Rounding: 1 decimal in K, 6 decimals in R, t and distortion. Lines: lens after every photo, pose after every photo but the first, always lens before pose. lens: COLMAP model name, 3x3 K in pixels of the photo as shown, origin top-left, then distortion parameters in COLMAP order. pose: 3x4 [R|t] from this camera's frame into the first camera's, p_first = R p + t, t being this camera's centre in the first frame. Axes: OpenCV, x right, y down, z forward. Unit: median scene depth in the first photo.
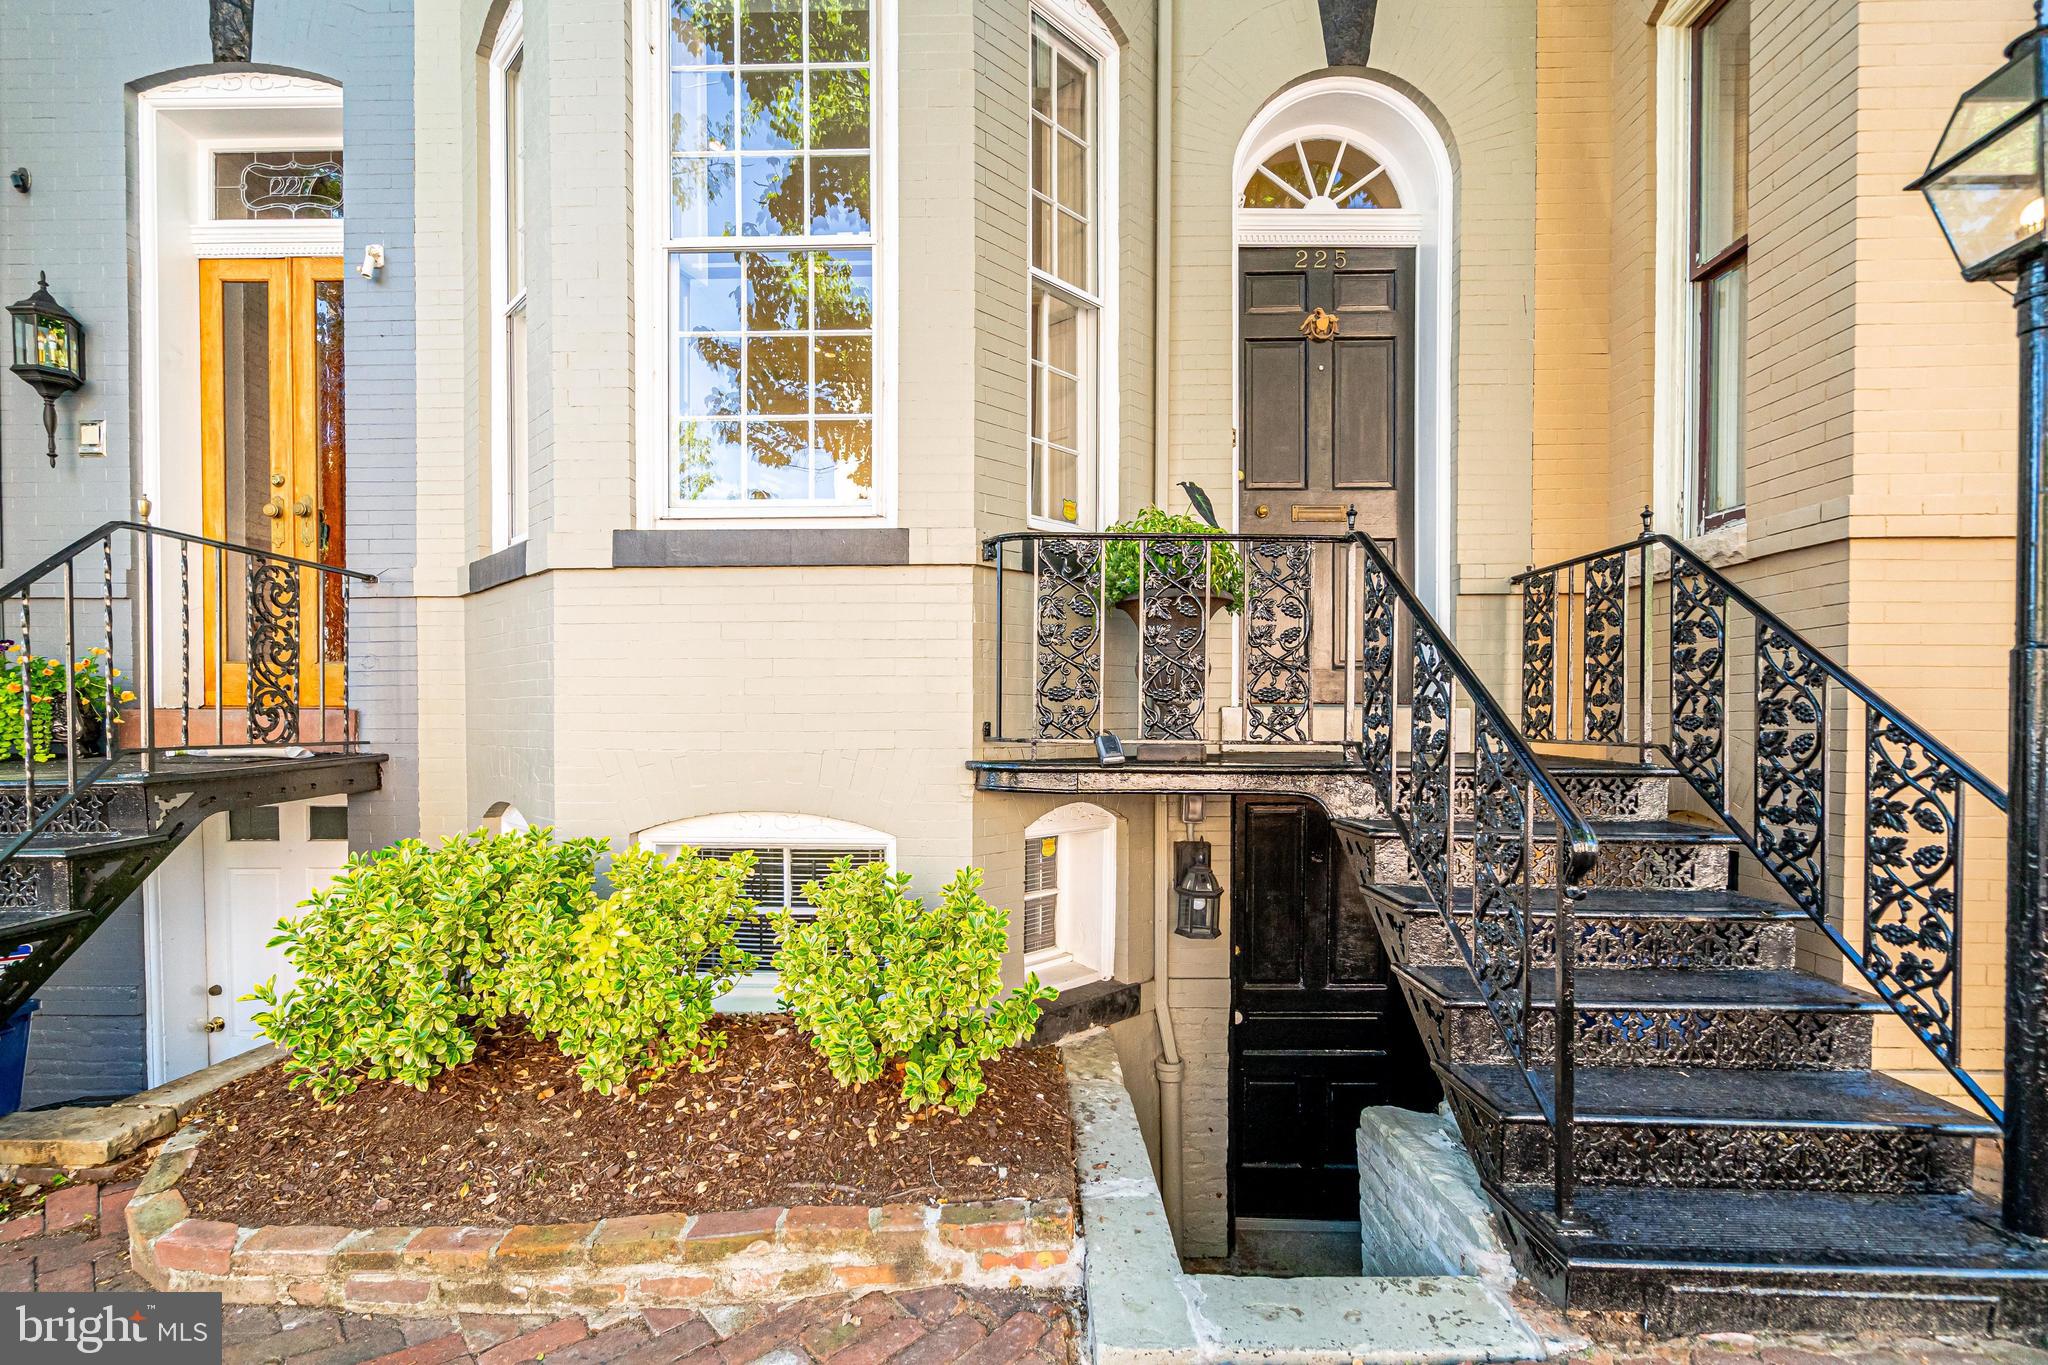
lens RADIAL K [[947.6, 0, 1005.8], [0, 947.6, 738.0], [0, 0, 1]] dist [-0.004184, 0.001079]
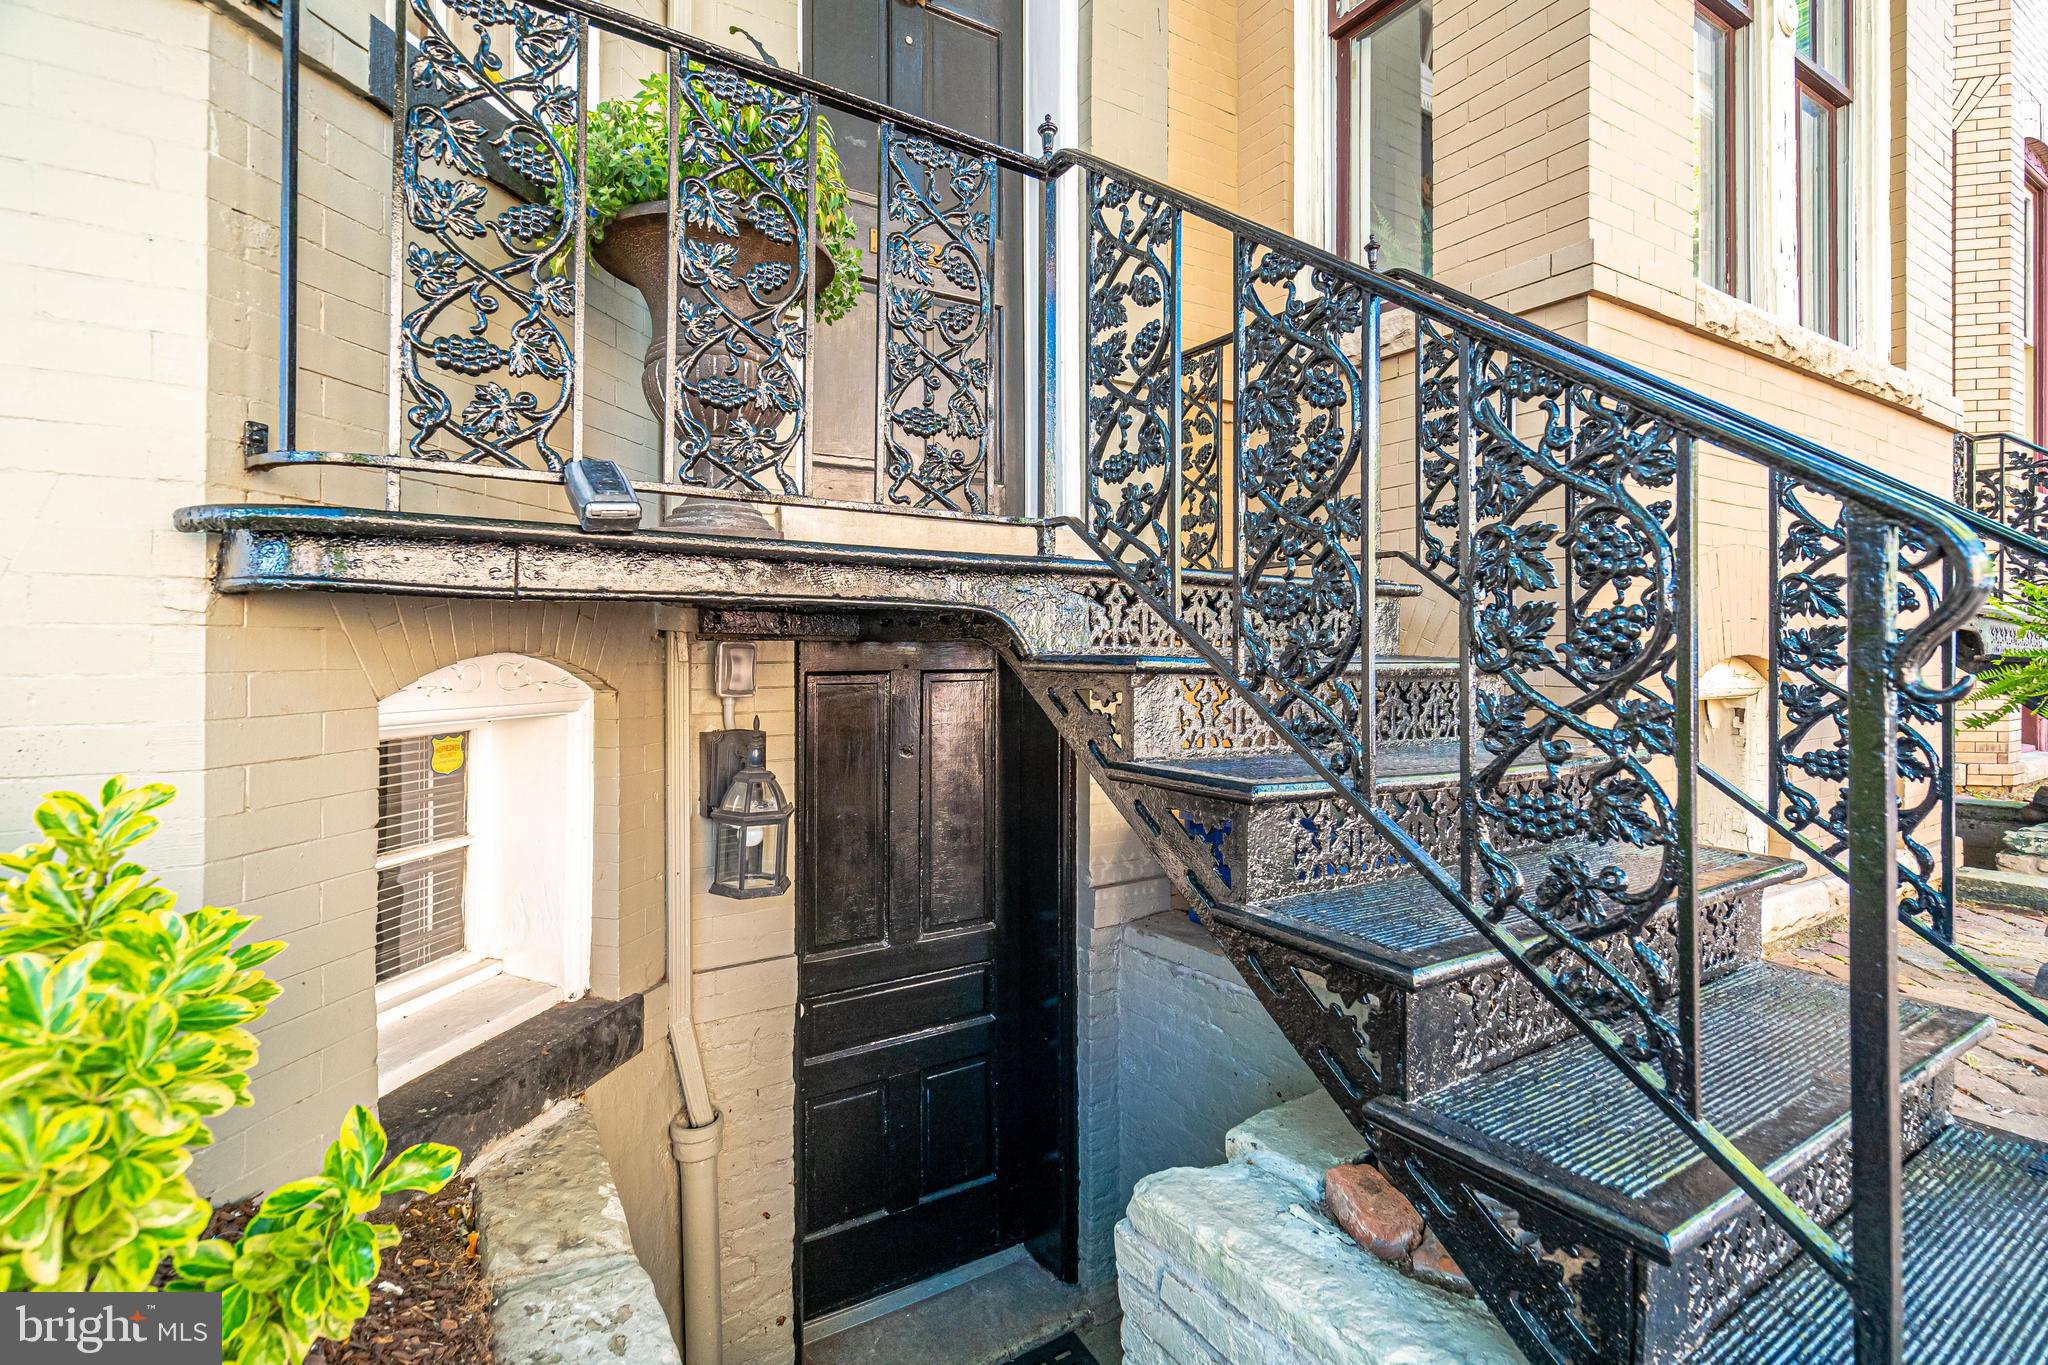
lens RADIAL K [[947.6, 0, 1013.8], [0, 947.6, 647.9], [0, 0, 1]] dist [-0.004184, 0.001079]
pose [[0.841345, 0.000176, 0.540499, 0.032495], [0.012421, 0.999730, -0.019660, 0.087764], [-0.540356, 0.023254, 0.841115, 0.505212]]
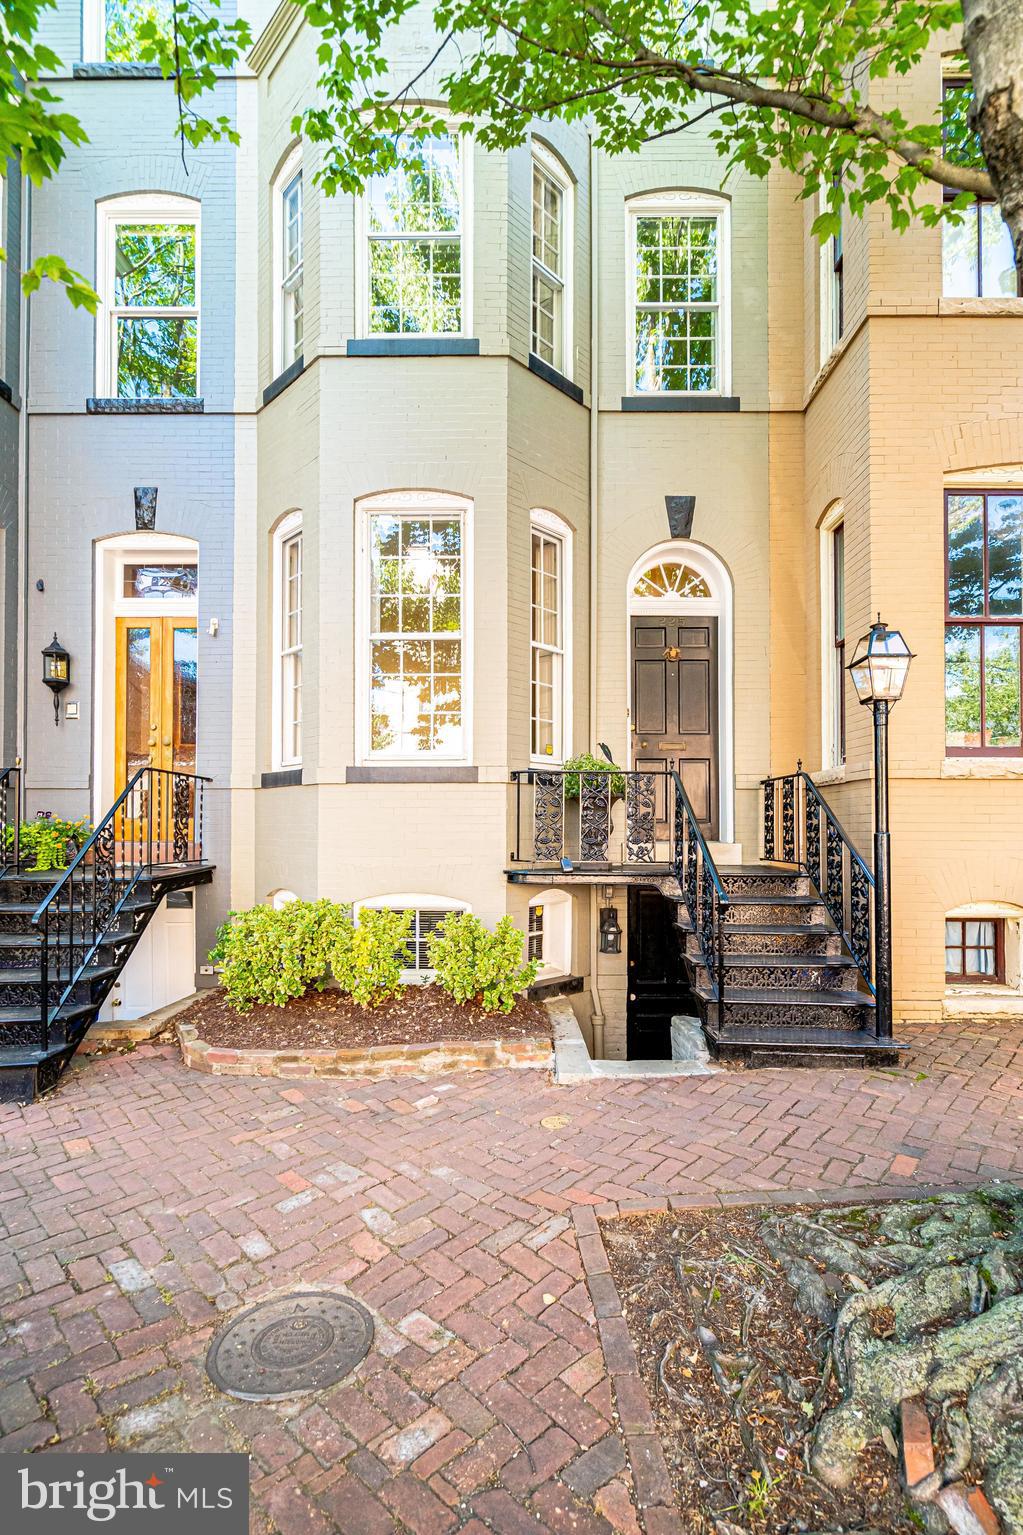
lens RADIAL K [[710.2, 0, 515.1], [0, 710.2, 809.2], [0, 0, 1]] dist [-0.004184, 0.001079]
pose [[0.999809, 0.002149, 0.019400, -0.046448], [-0.001163, 0.998716, -0.050645, -0.034155], [-0.019484, 0.050612, 0.998528, -0.683354]]
